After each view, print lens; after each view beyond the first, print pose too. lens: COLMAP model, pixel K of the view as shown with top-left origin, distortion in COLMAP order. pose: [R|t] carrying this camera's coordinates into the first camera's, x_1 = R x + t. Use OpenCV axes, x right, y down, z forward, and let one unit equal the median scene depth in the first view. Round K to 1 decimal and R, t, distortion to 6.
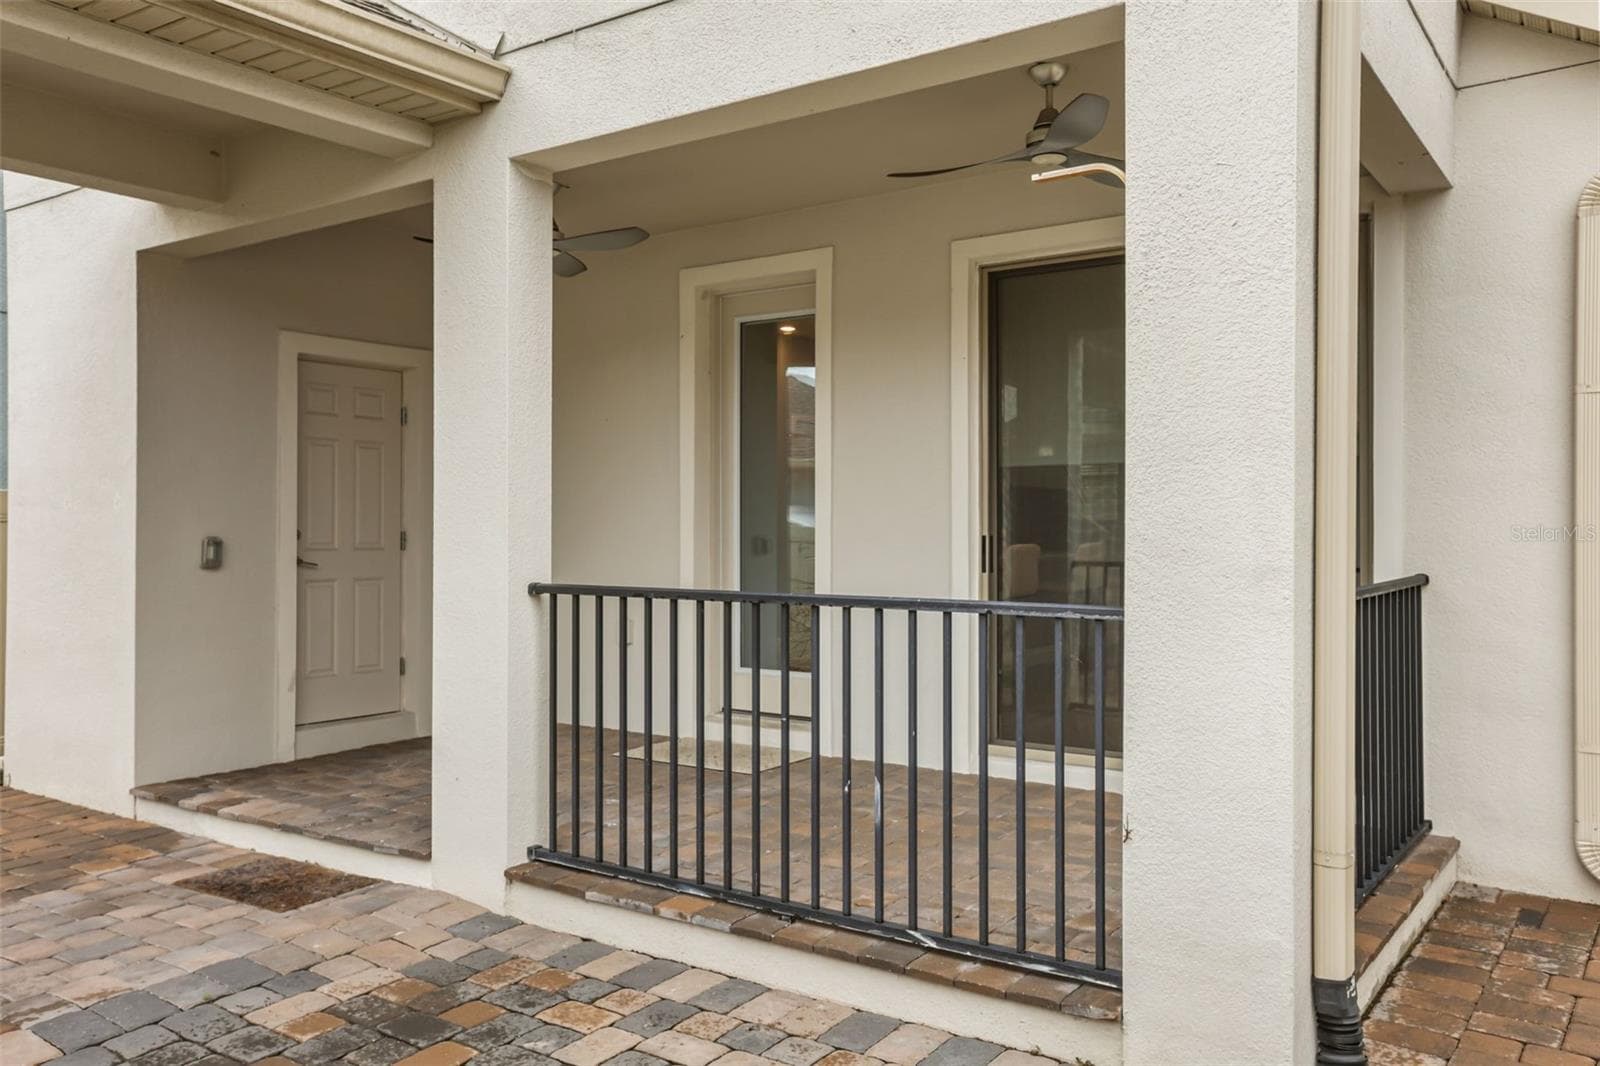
lens RADIAL K [[1290.4, 0, 709.0], [0, 1290.4, 518.5], [0, 0, 1]] dist [-0.002663, 0.004469]
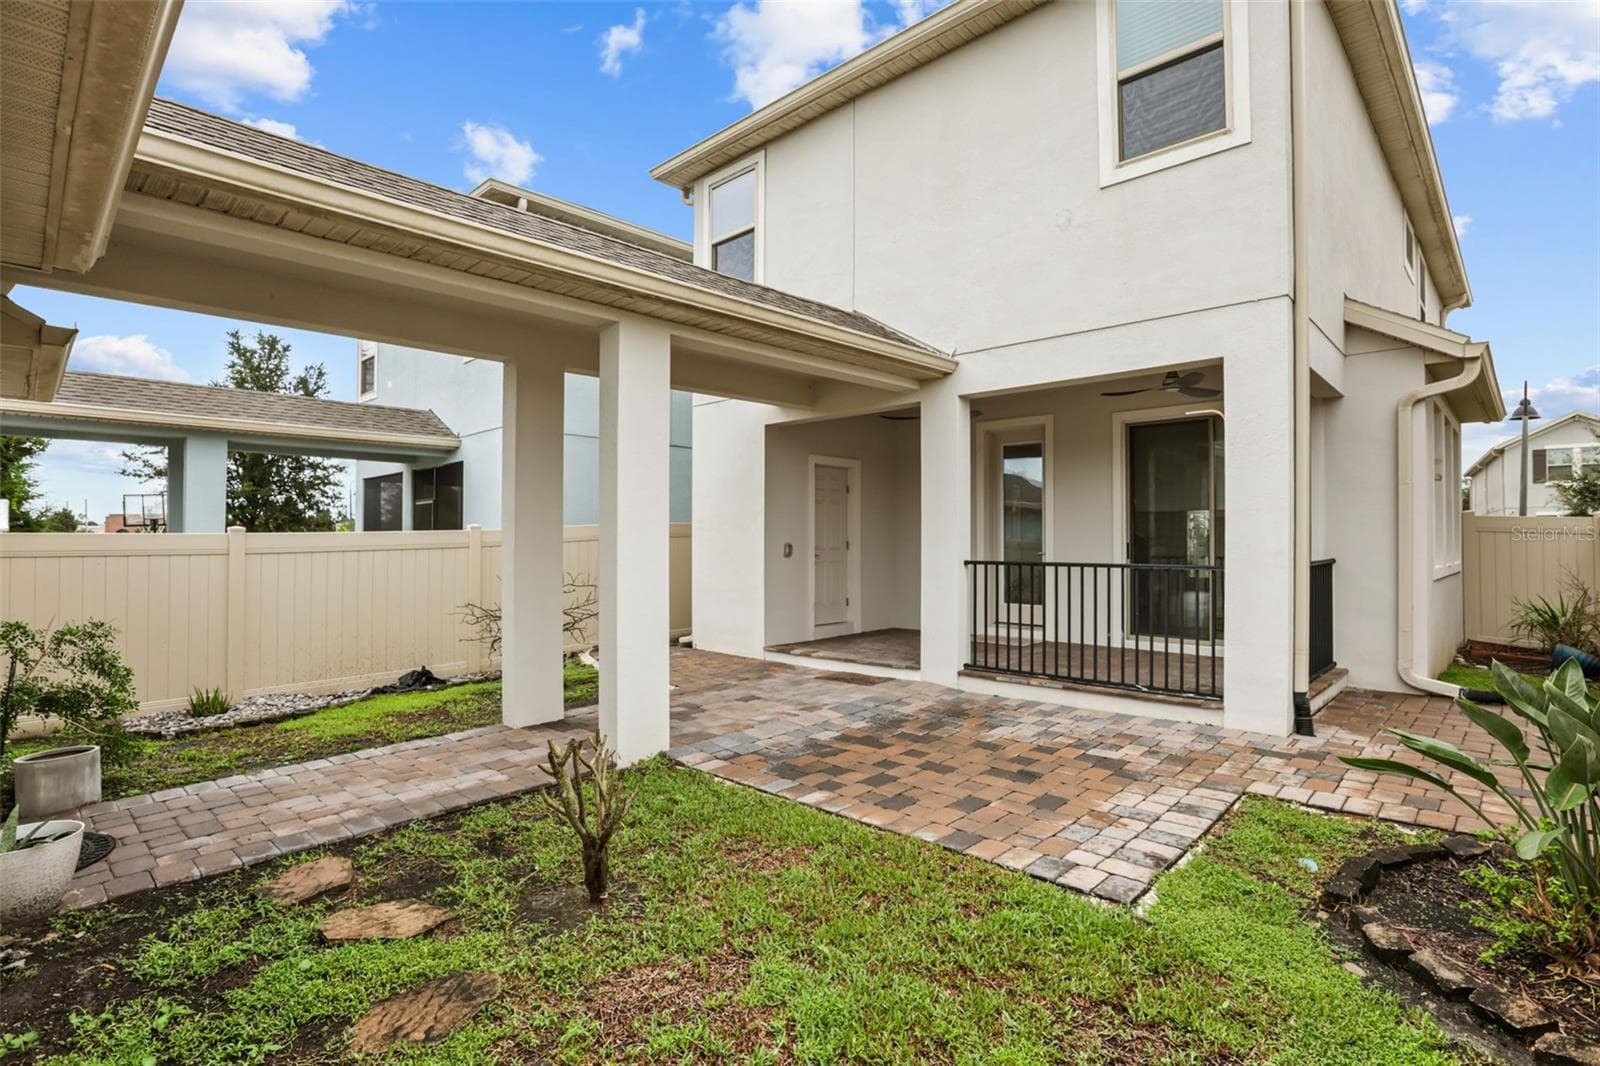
lens RADIAL K [[764.8, 0, 800.0], [0, 764.8, 533.0], [0, 0, 1]] dist [-0.020522, 0.000172]
pose [[0.994198, -0.000428, -0.107561, -0.287136], [0.000171, 0.999997, -0.002395, -0.001168], [0.107562, 0.002363, 0.994196, -0.519747]]
